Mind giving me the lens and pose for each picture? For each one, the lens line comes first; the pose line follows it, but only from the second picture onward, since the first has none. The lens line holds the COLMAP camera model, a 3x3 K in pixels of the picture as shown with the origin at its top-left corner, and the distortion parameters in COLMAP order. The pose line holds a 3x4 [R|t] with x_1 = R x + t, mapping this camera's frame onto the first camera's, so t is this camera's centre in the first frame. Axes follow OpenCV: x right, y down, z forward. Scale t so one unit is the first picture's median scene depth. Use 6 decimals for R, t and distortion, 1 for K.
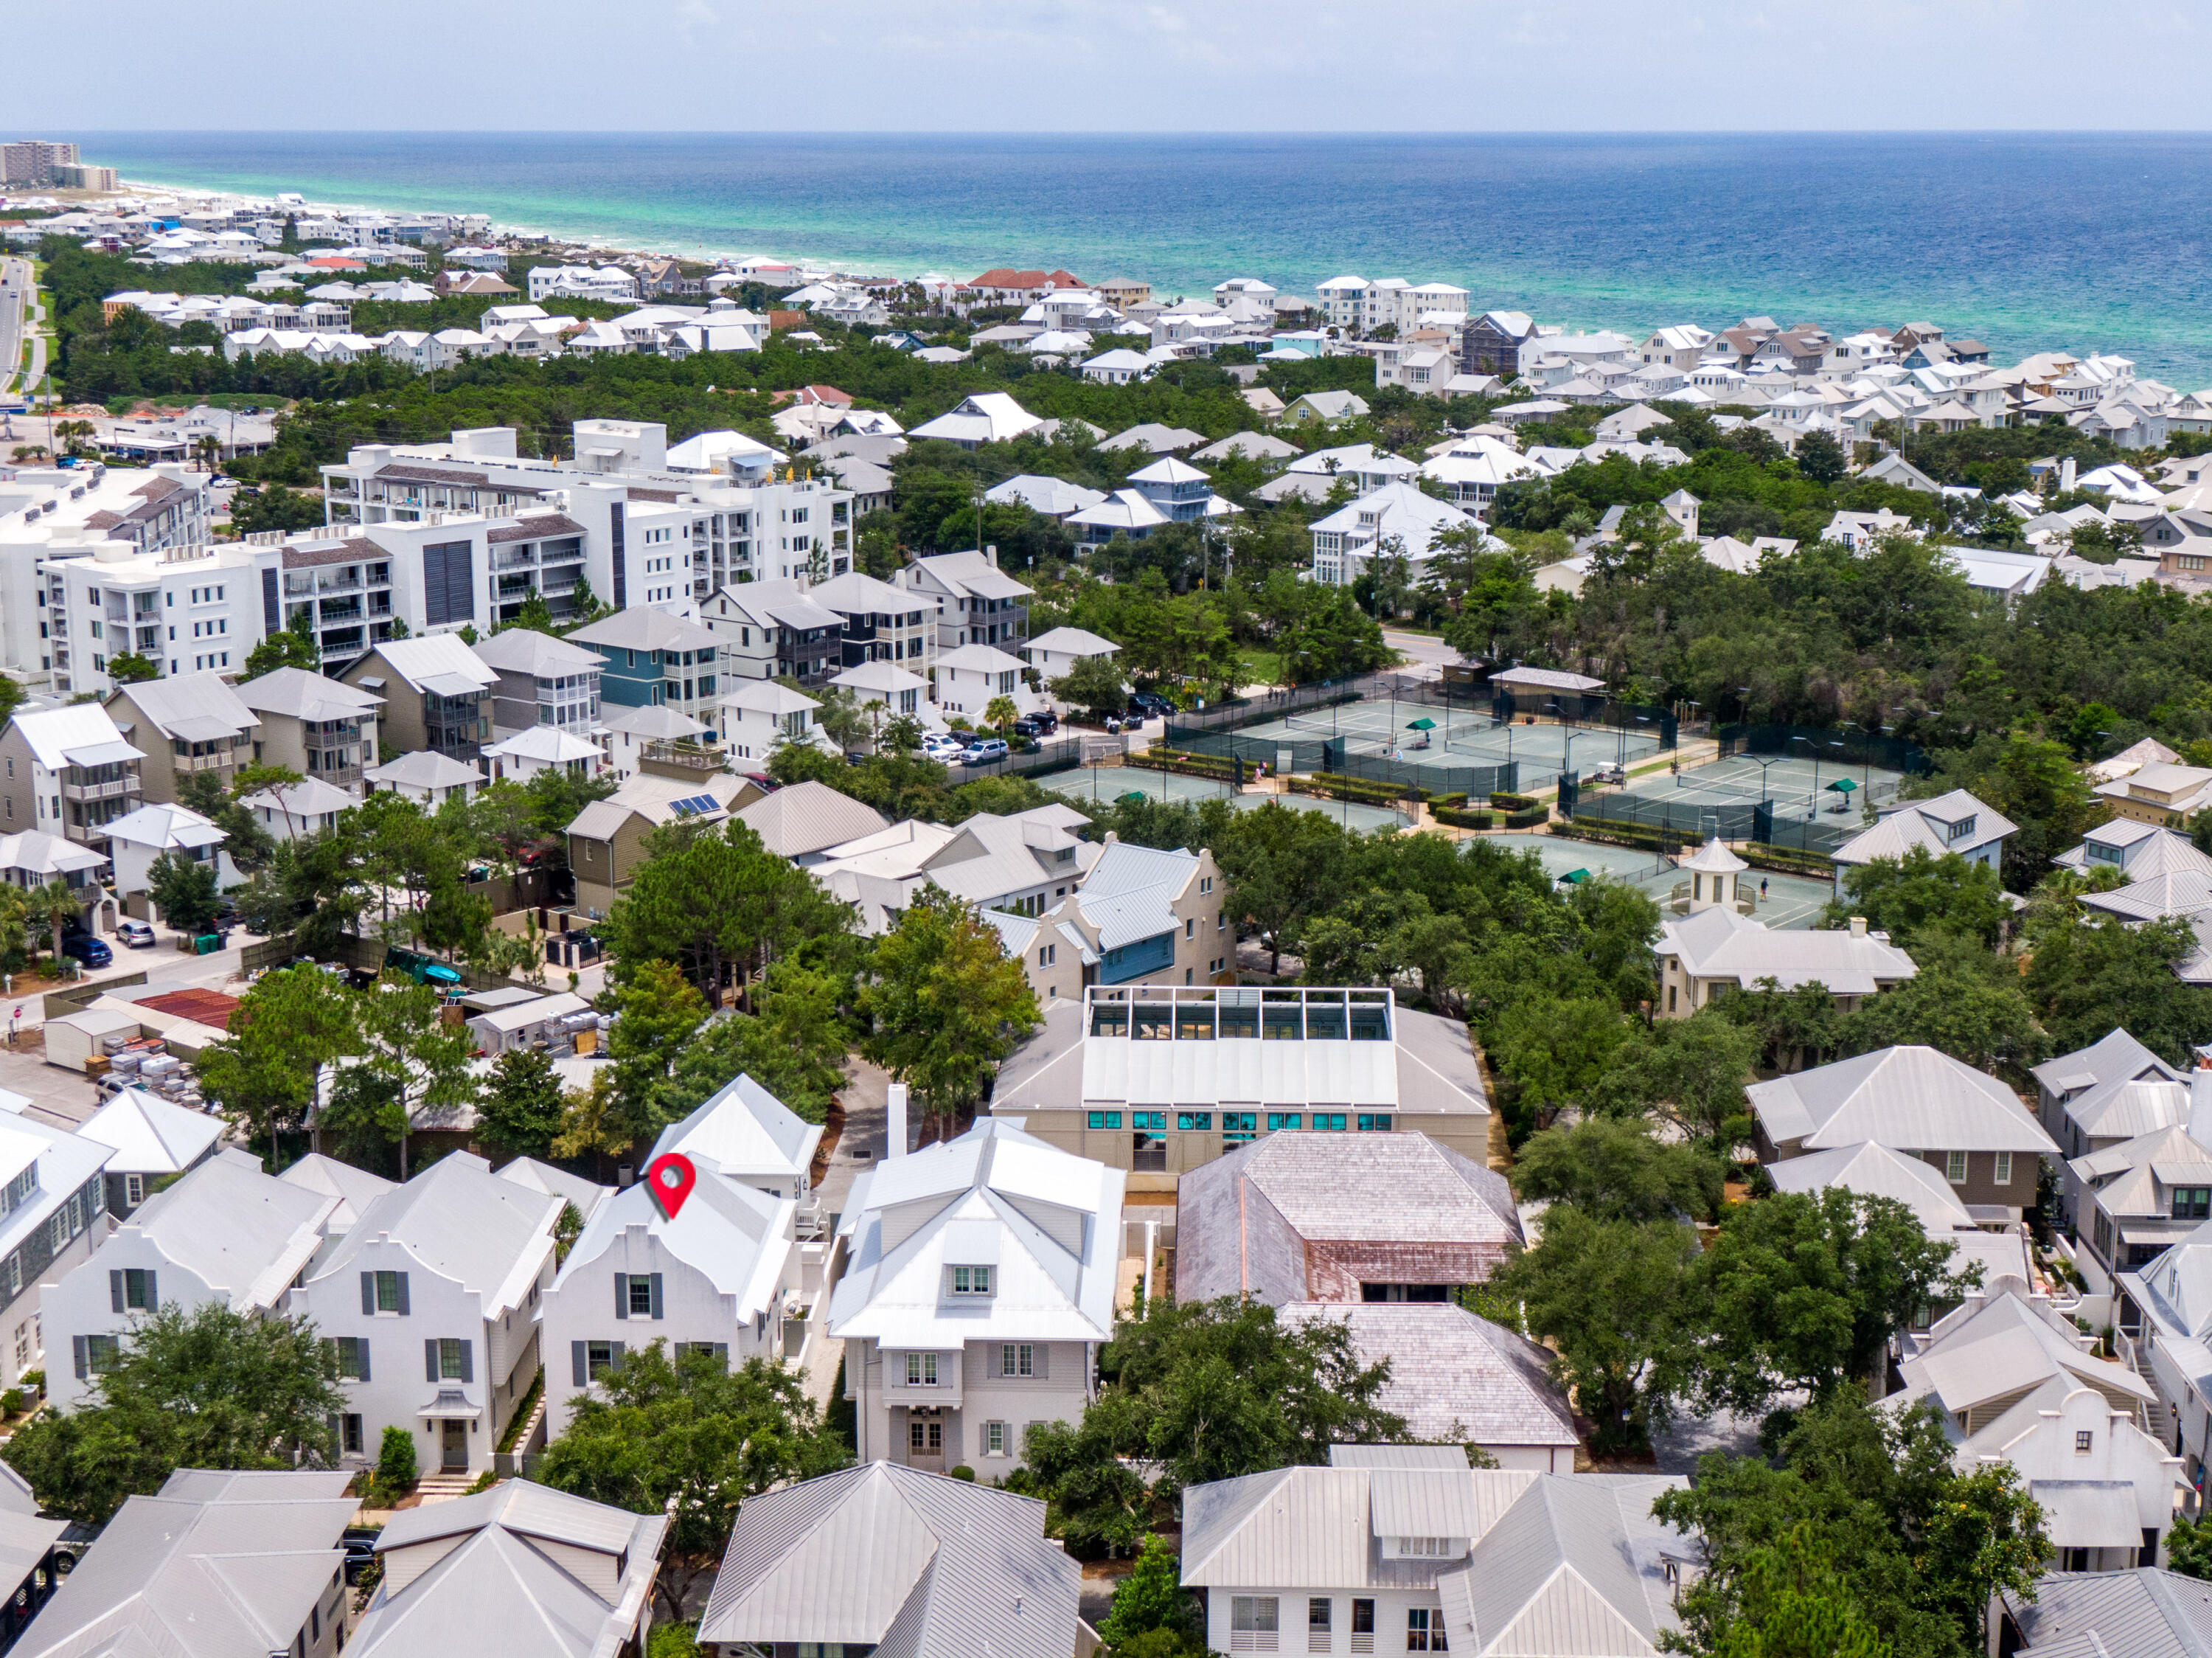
lens RADIAL K [[3198.7, 0, 1076.5], [0, 3198.7, 731.0], [0, 0, 1]] dist [0.021439, 0.000000]
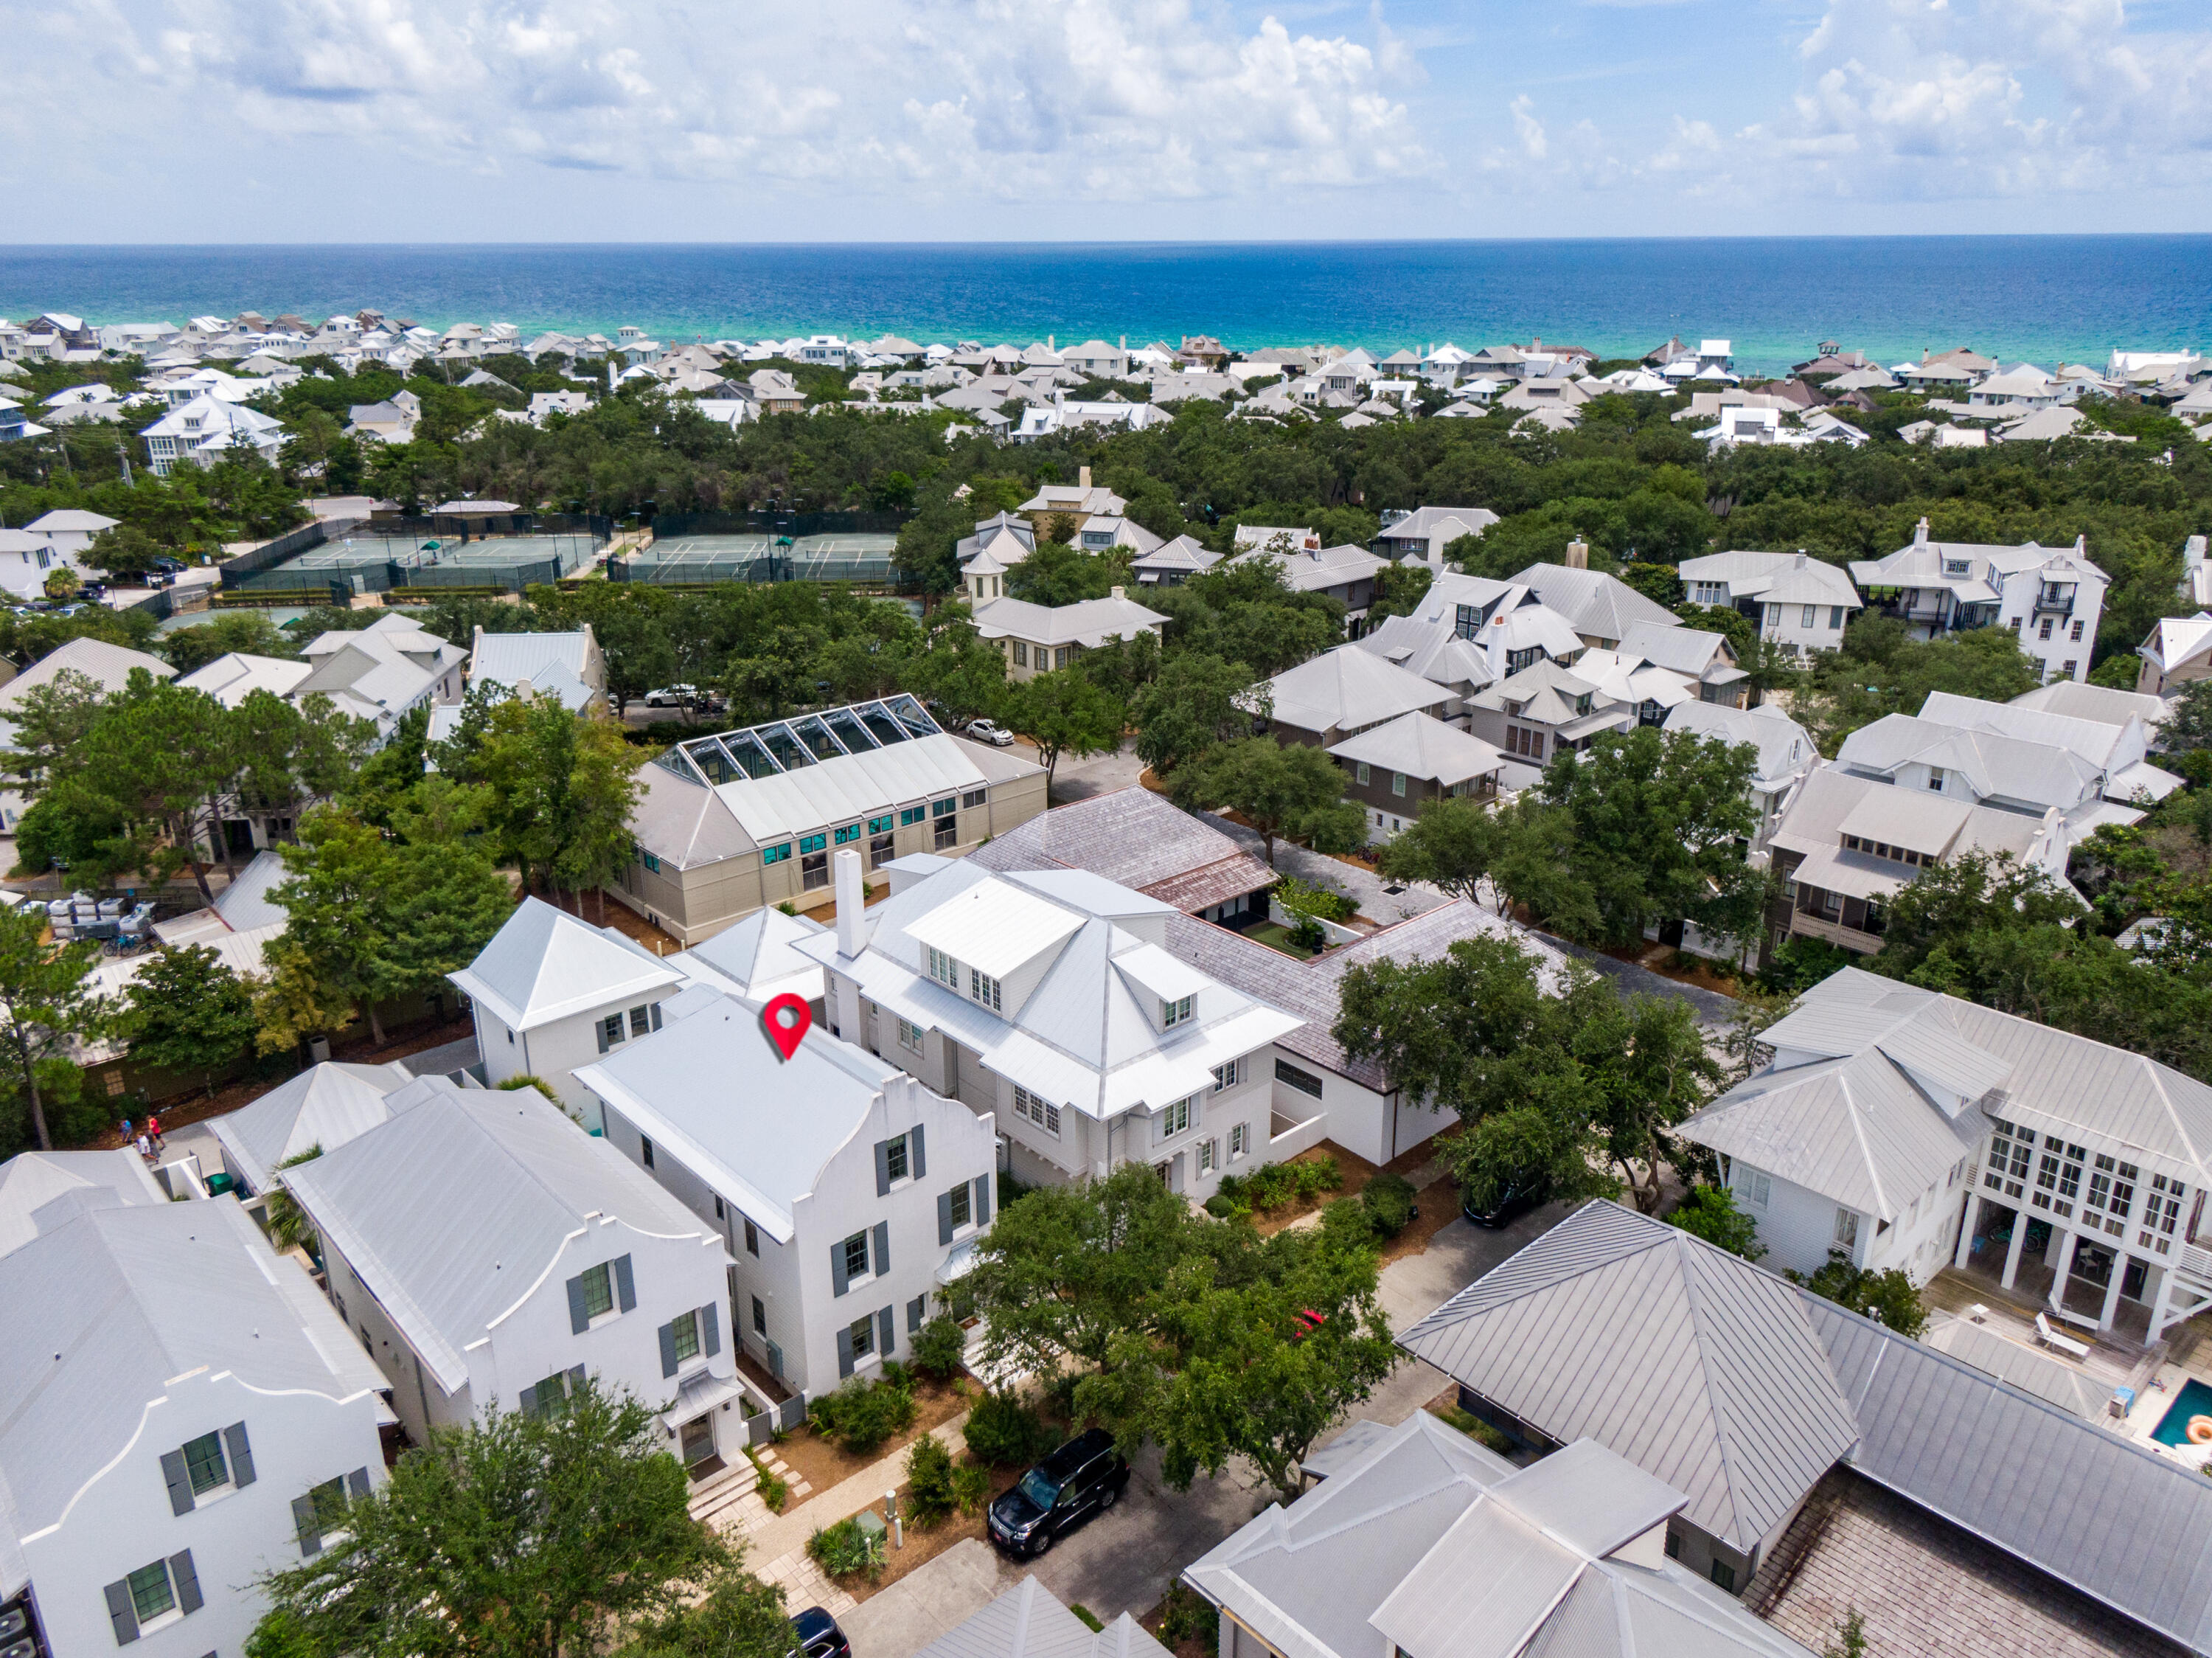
lens RADIAL K [[1614.9, 0, 1104.1], [0, 1614.9, 840.5], [0, 0, 1]] dist [0.038918, -0.055259]
pose [[0.710798, -0.245630, 0.659115, -0.161691], [0.134650, 0.967232, 0.215246, 0.008373], [-0.690388, -0.064247, 0.720581, 0.313958]]
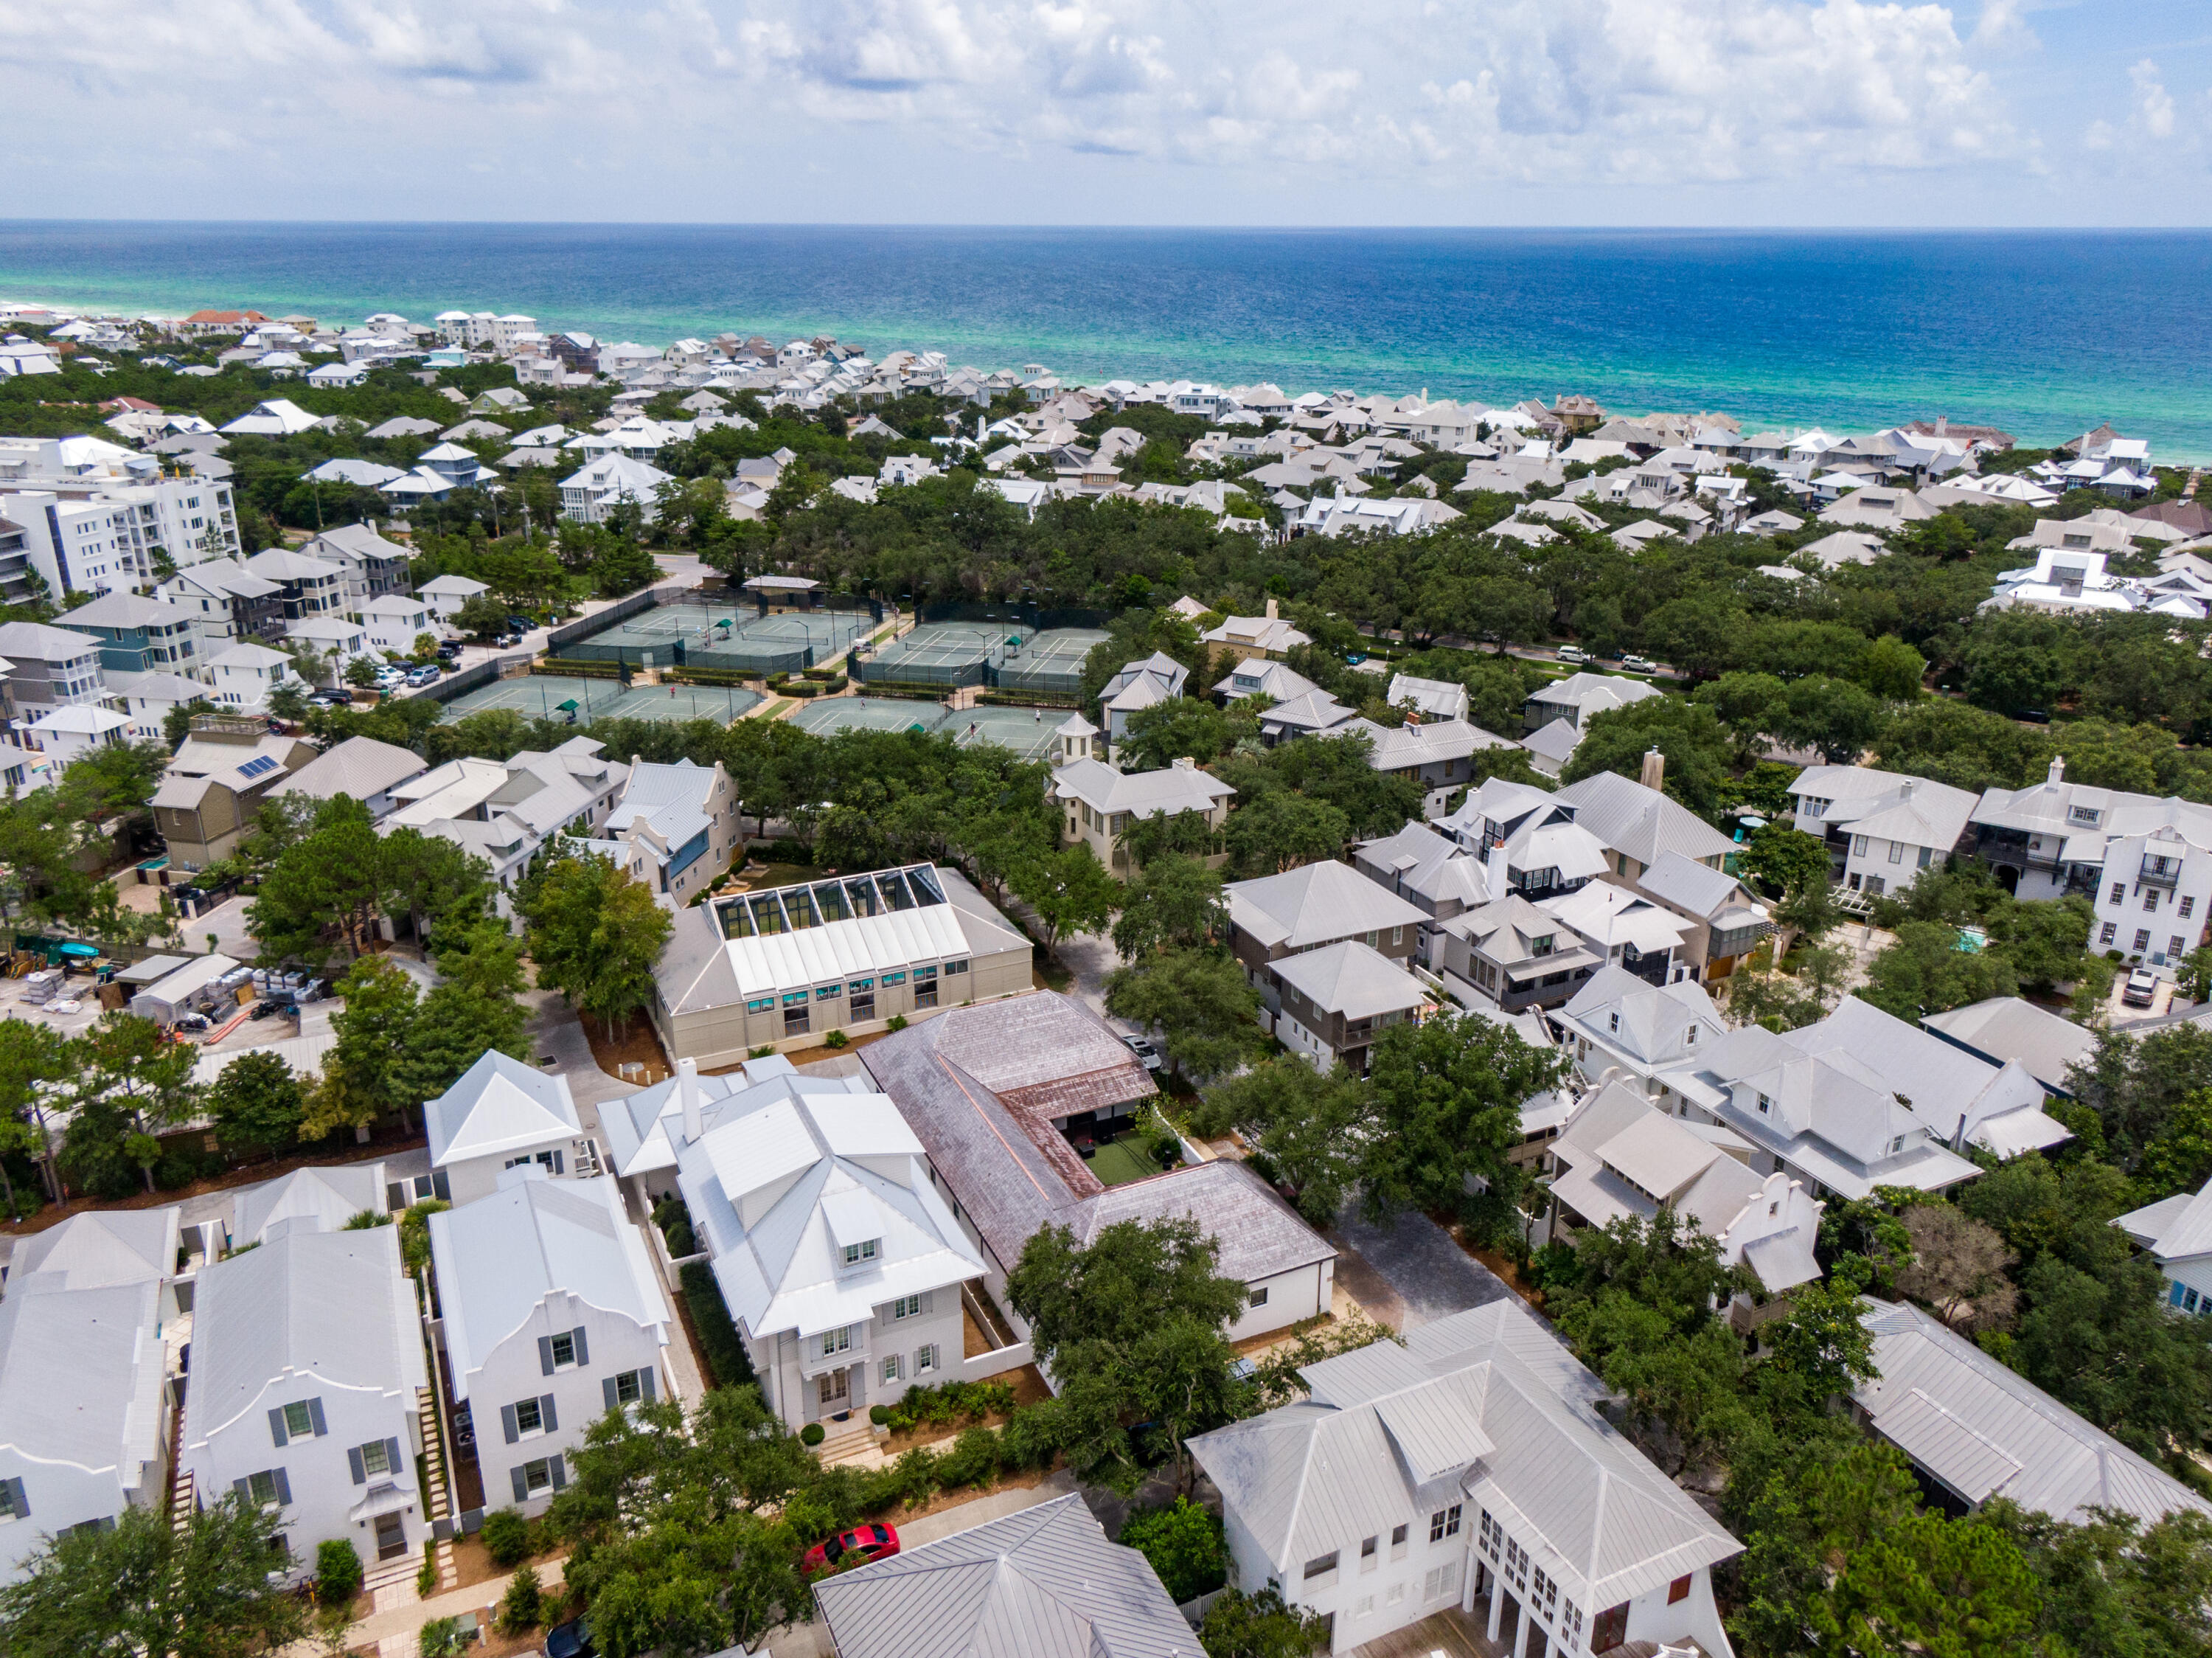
lens RADIAL K [[1614.9, 0, 1102.0], [0, 1614.9, 845.4], [0, 0, 1]] dist [0.038918, -0.055259]
pose [[0.883867, -0.162648, 0.438548, -0.087061], [0.081188, 0.976710, 0.198610, -0.036627], [-0.460638, -0.139940, 0.876487, 0.218575]]
